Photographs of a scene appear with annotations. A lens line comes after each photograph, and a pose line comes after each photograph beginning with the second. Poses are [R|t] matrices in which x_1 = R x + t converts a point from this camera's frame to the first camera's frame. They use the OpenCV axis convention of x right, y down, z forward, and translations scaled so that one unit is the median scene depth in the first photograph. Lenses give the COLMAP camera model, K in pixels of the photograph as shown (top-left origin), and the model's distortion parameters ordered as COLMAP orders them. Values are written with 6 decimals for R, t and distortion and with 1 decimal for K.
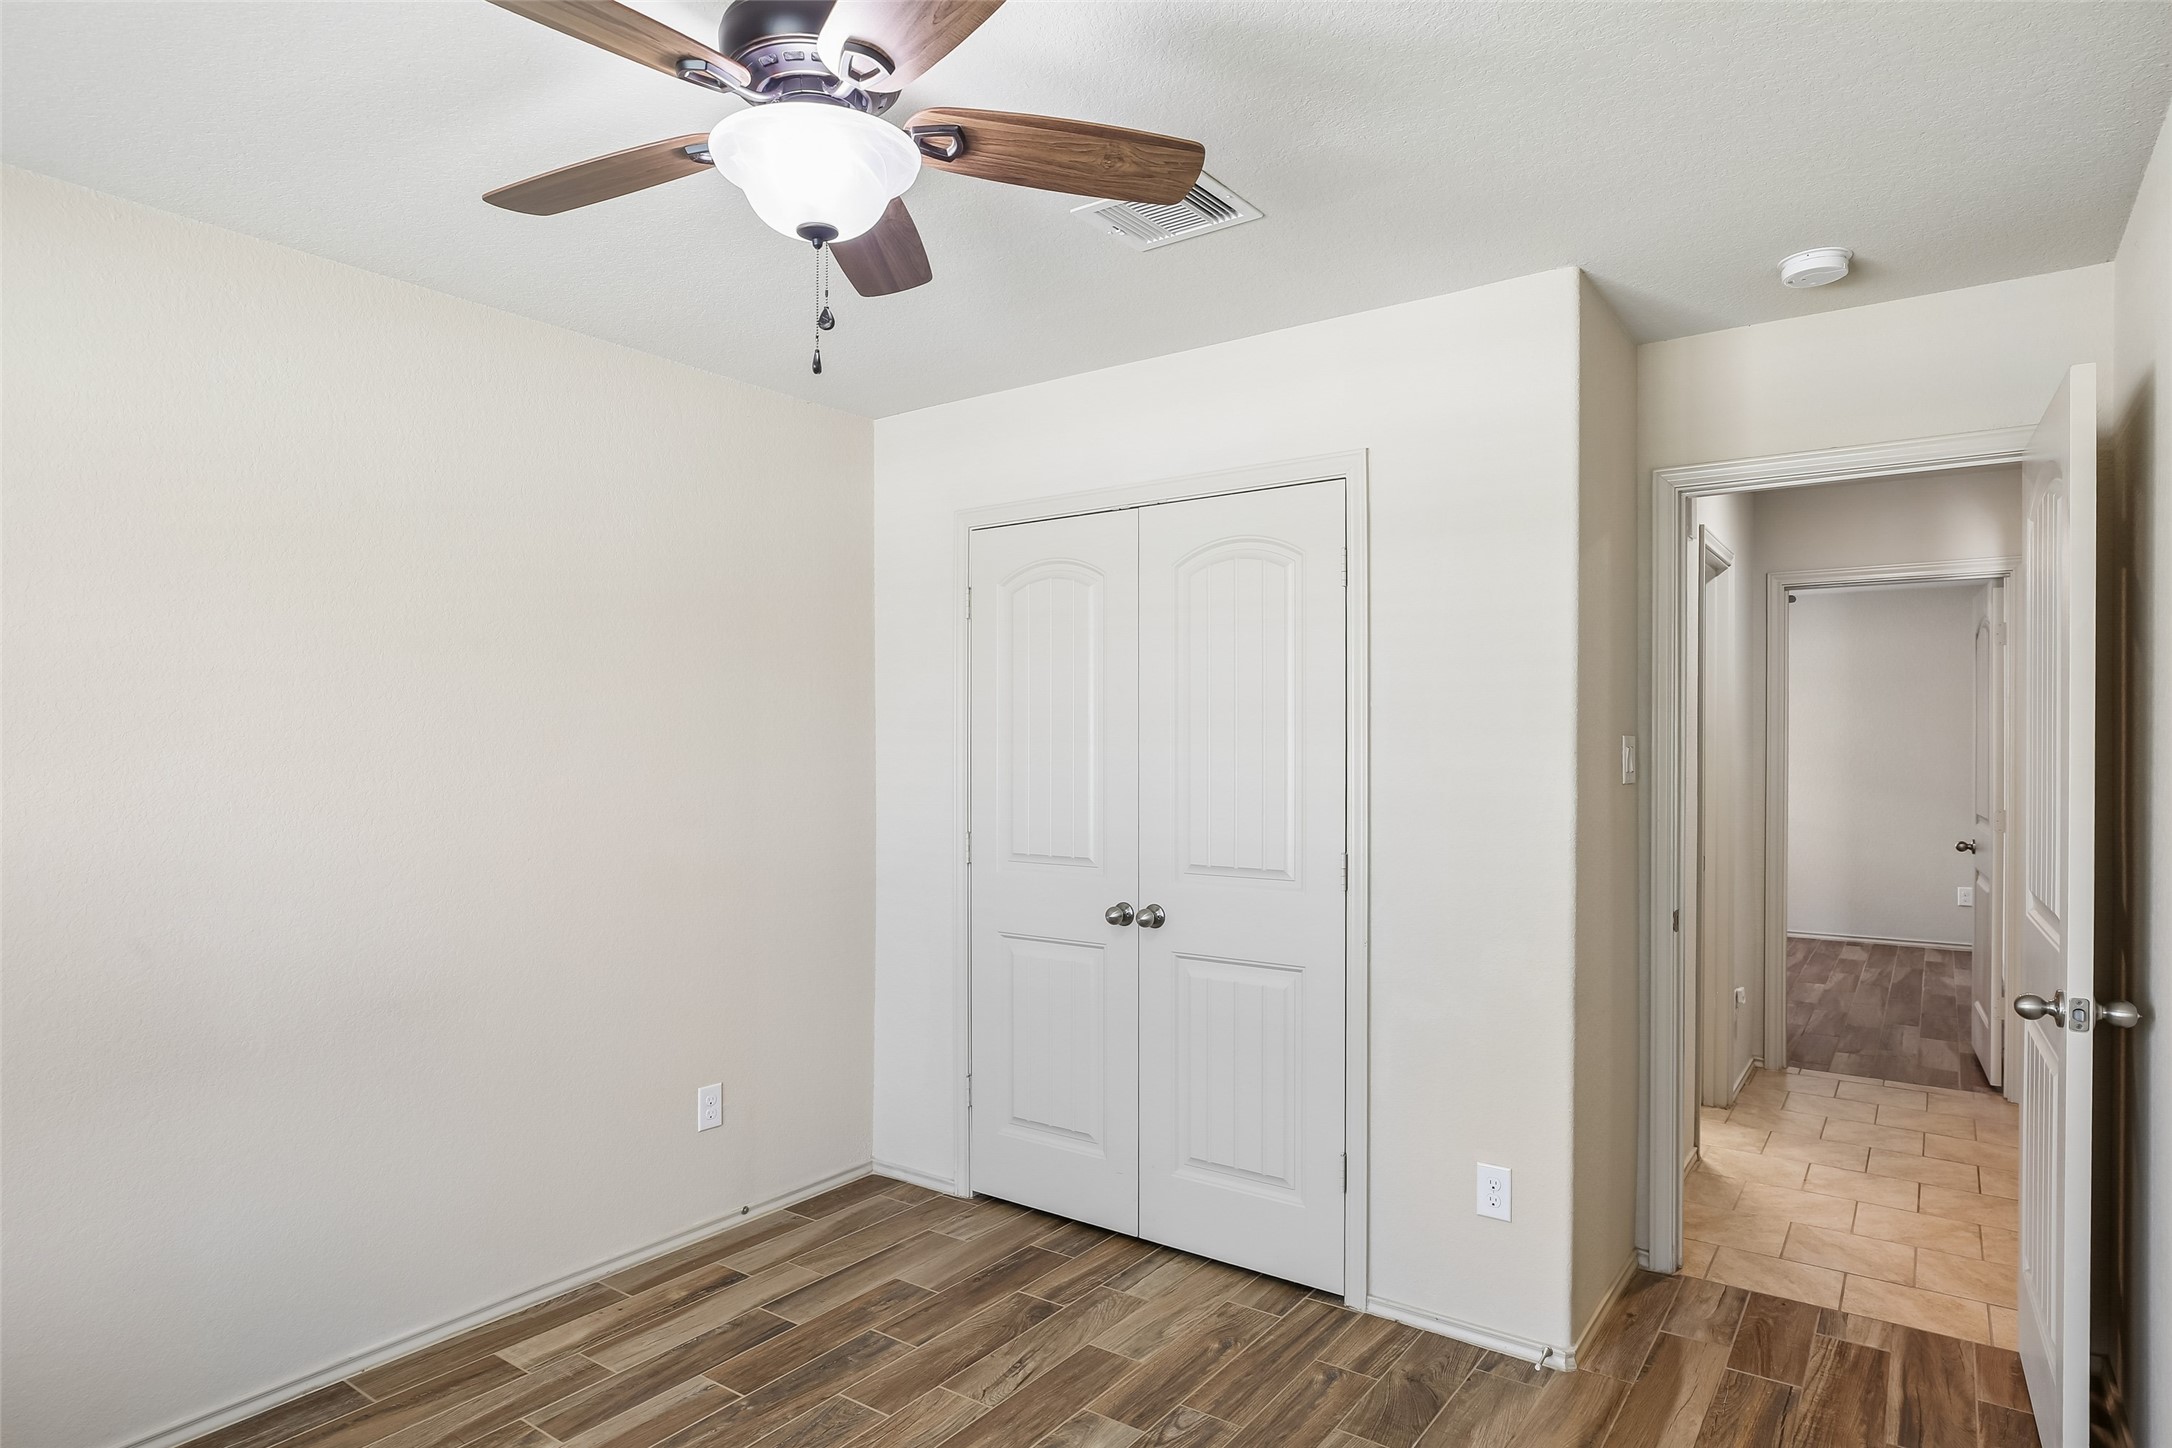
lens RADIAL K [[1191.9, 0, 1111.7], [0, 1191.9, 771.6], [0, 0, 1]] dist [-0.018160, 0.000049]
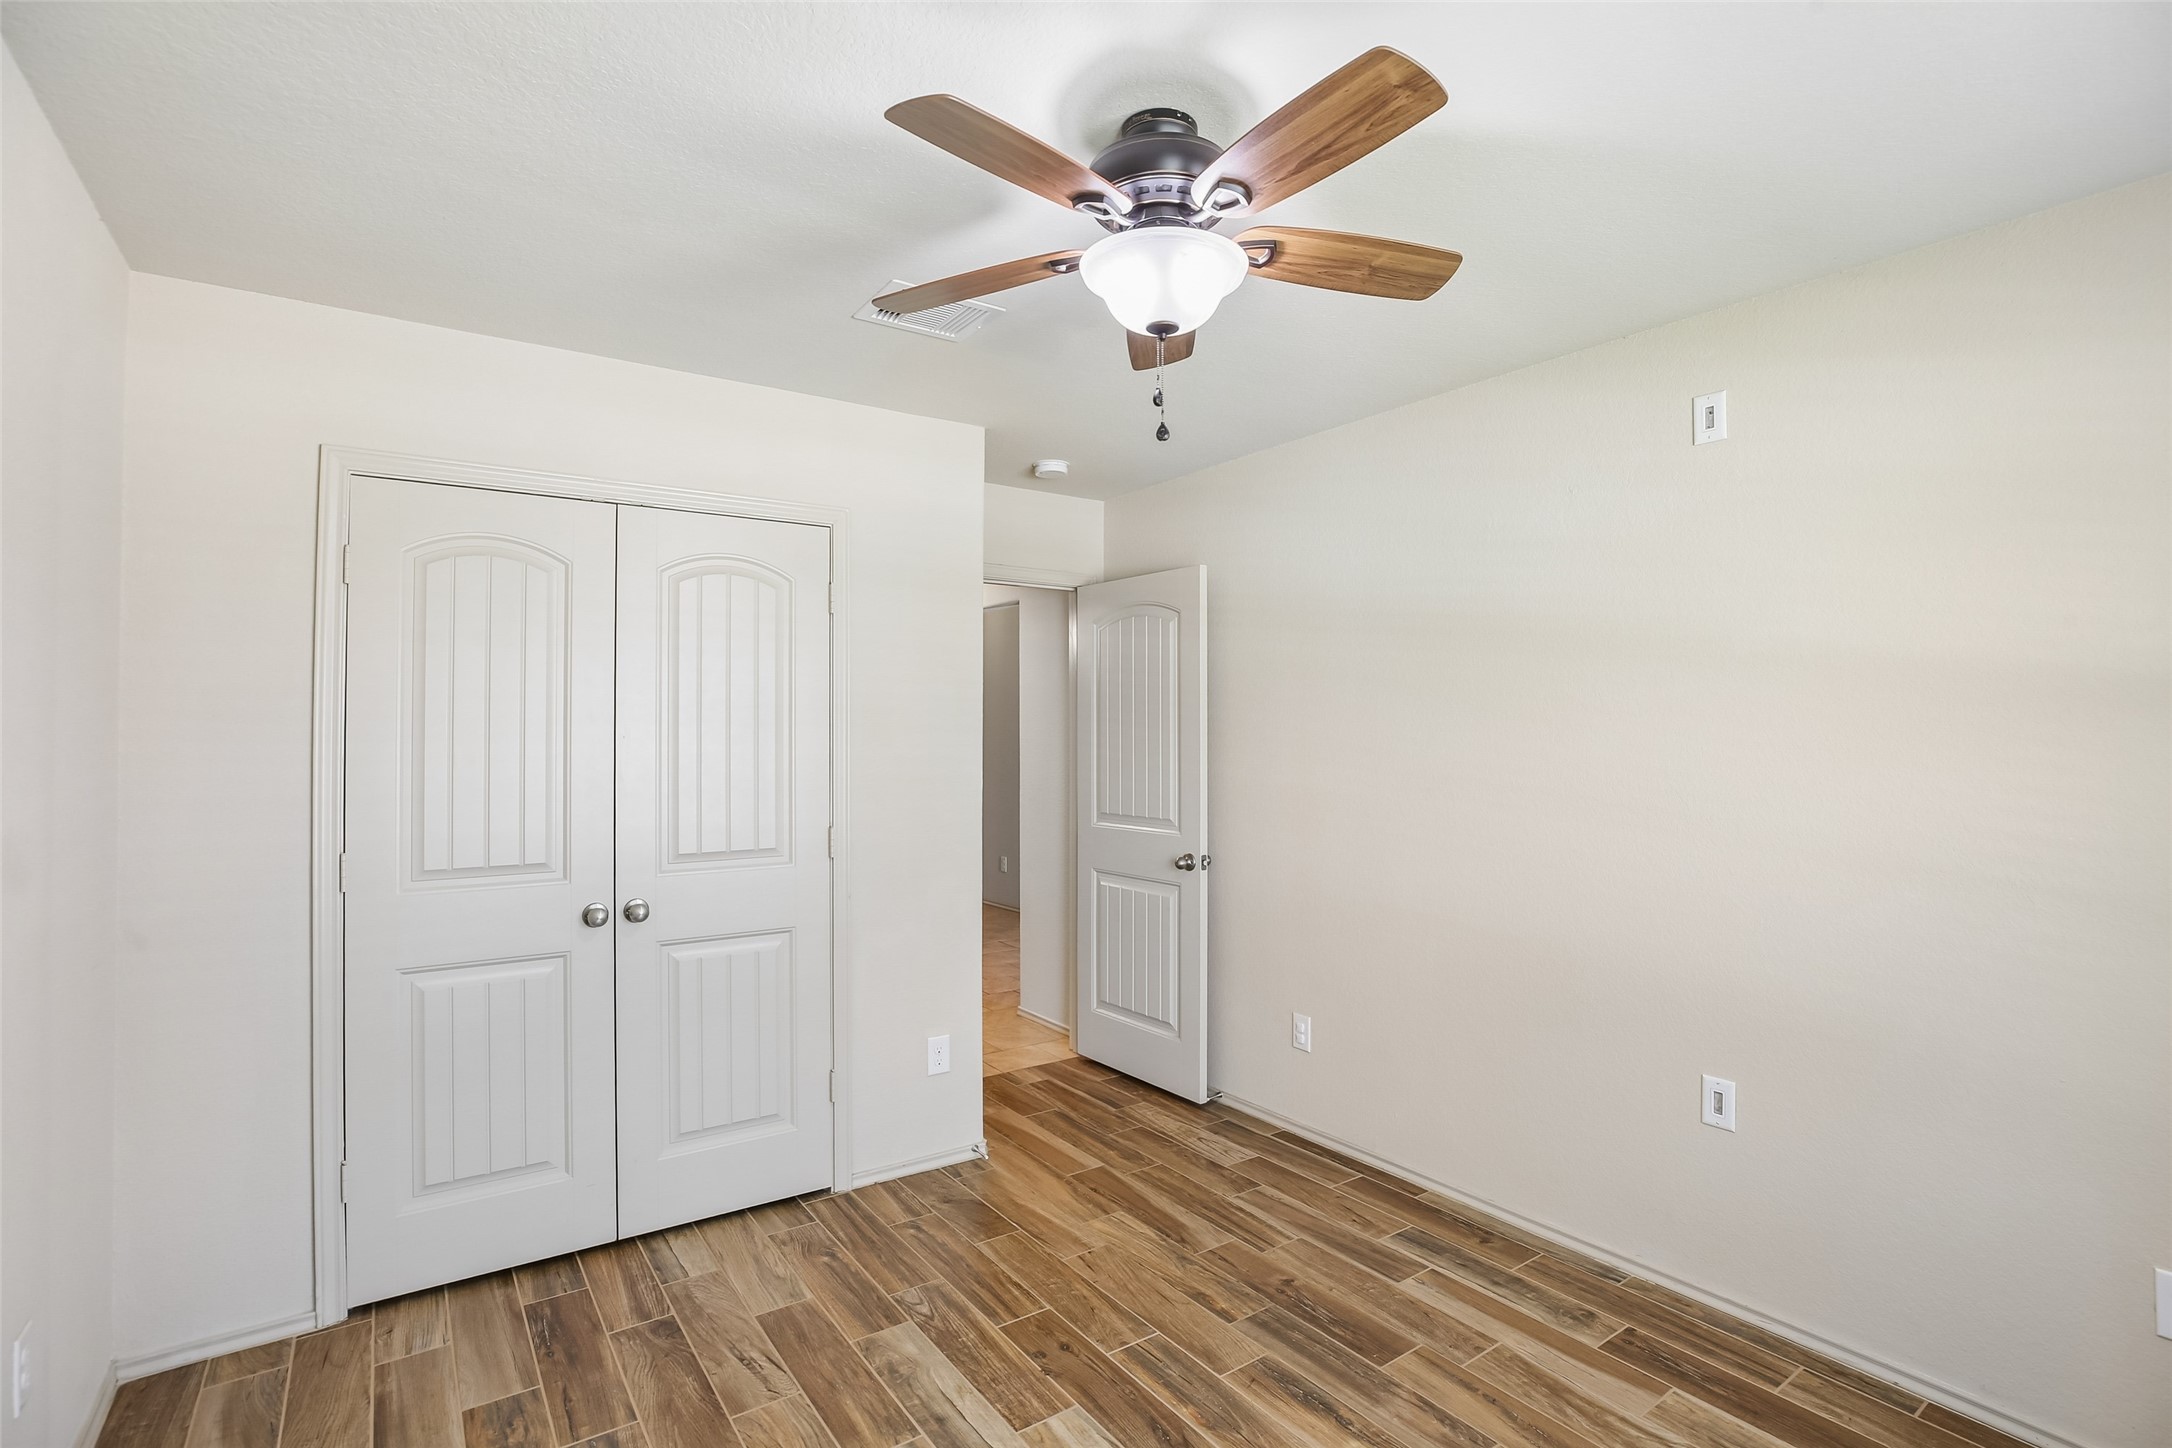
lens RADIAL K [[994.1, 0, 1086.0], [0, 994.1, 724.0], [0, 0, 1]] dist [-0.044022, 0.013729]
pose [[0.344325, 0.009286, 0.938804, -0.723703], [0.014480, 0.999780, -0.015200, -0.020481], [-0.938739, 0.018827, 0.344115, 0.418516]]
